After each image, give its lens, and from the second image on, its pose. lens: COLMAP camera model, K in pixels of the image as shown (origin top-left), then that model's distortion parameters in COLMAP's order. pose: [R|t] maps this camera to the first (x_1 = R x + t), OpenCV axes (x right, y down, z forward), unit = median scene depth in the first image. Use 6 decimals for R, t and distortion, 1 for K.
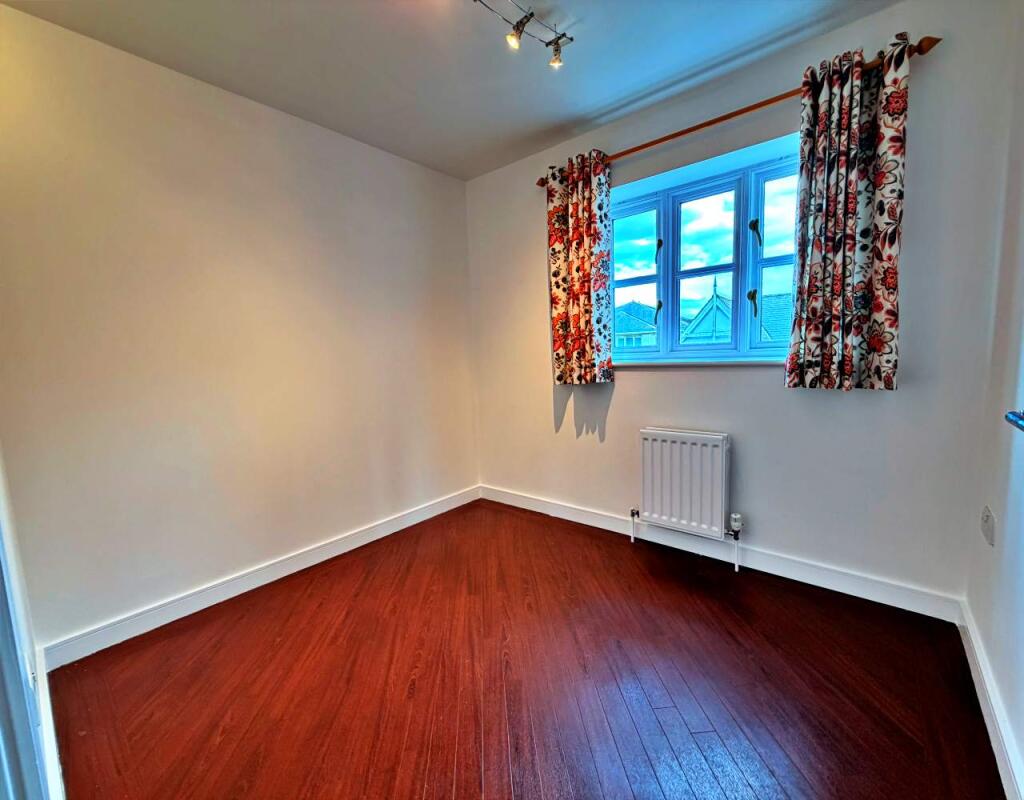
lens RADIAL K [[433.1, 0, 512.6], [0, 433.1, 403.8], [0, 0, 1]] dist [0.003037, 0.001023]
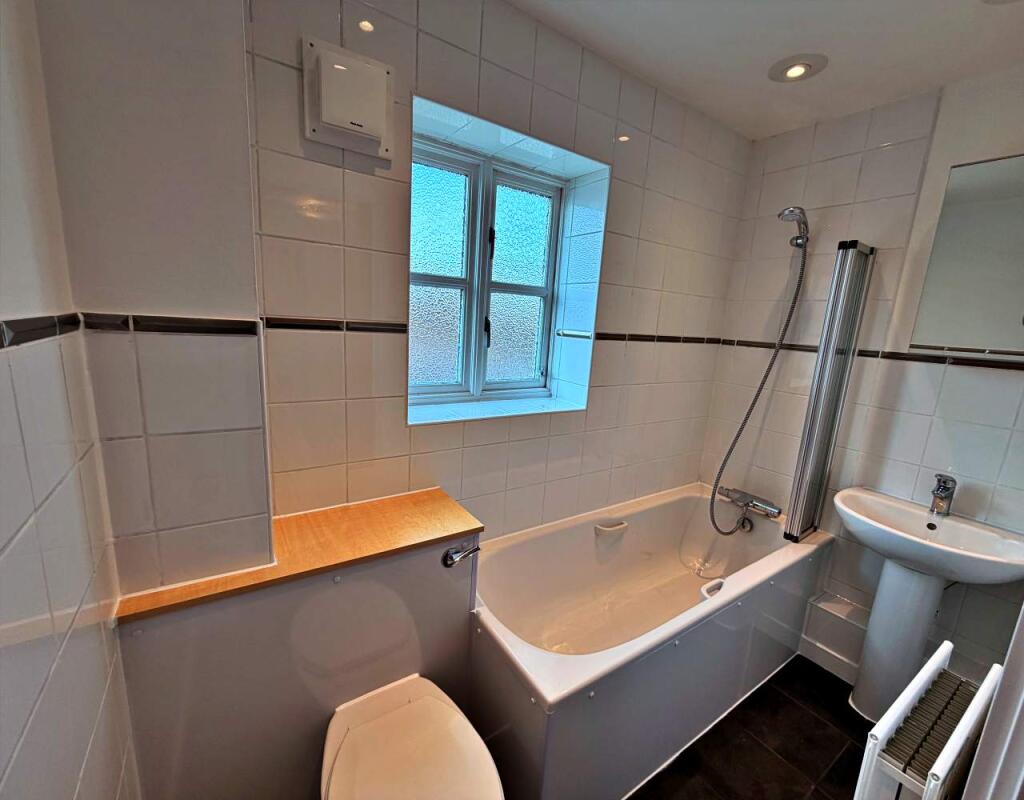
lens RADIAL K [[433.1, 0, 514.9], [0, 433.1, 399.8], [0, 0, 1]] dist [0.003037, 0.001023]
pose [[0.264577, -0.135196, 0.954841, -0.218466], [0.018559, 0.990655, 0.135124, -0.223457], [-0.964186, -0.018029, 0.264614, 0.738903]]
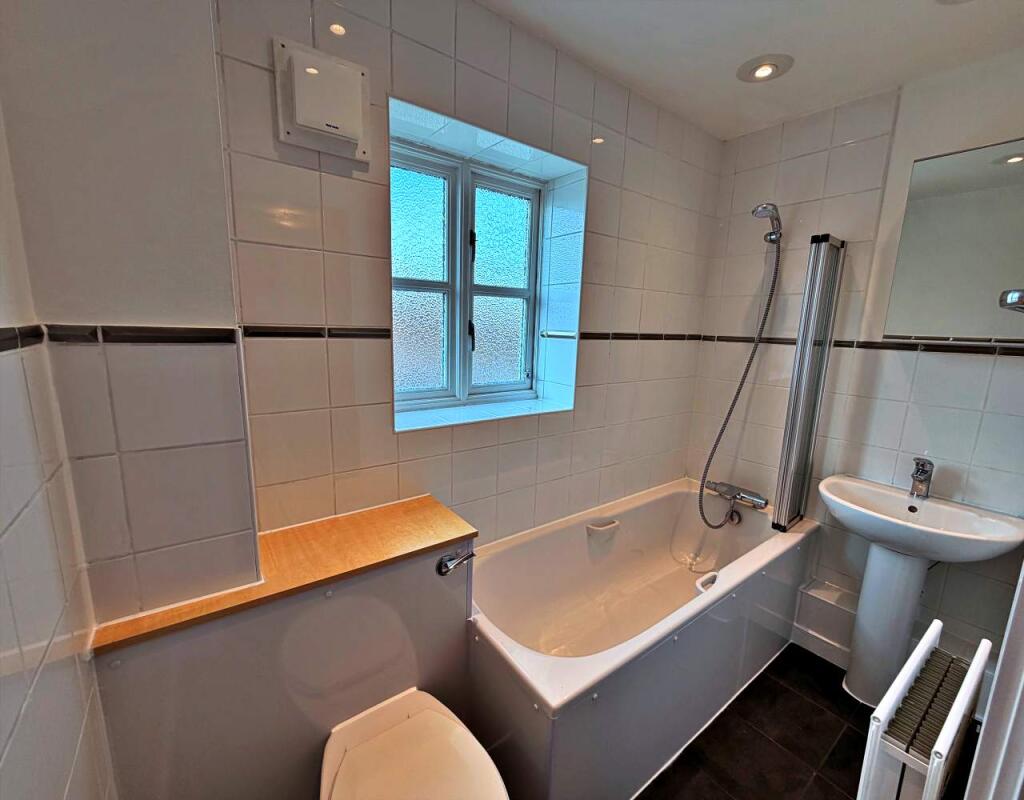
lens RADIAL K [[433.1, 0, 515.7], [0, 433.1, 399.0], [0, 0, 1]] dist [0.003037, 0.001023]
pose [[0.219618, -0.132228, 0.966584, -0.215239], [0.053285, 0.990919, 0.123451, -0.218442], [-0.974130, 0.024393, 0.224669, 0.748251]]
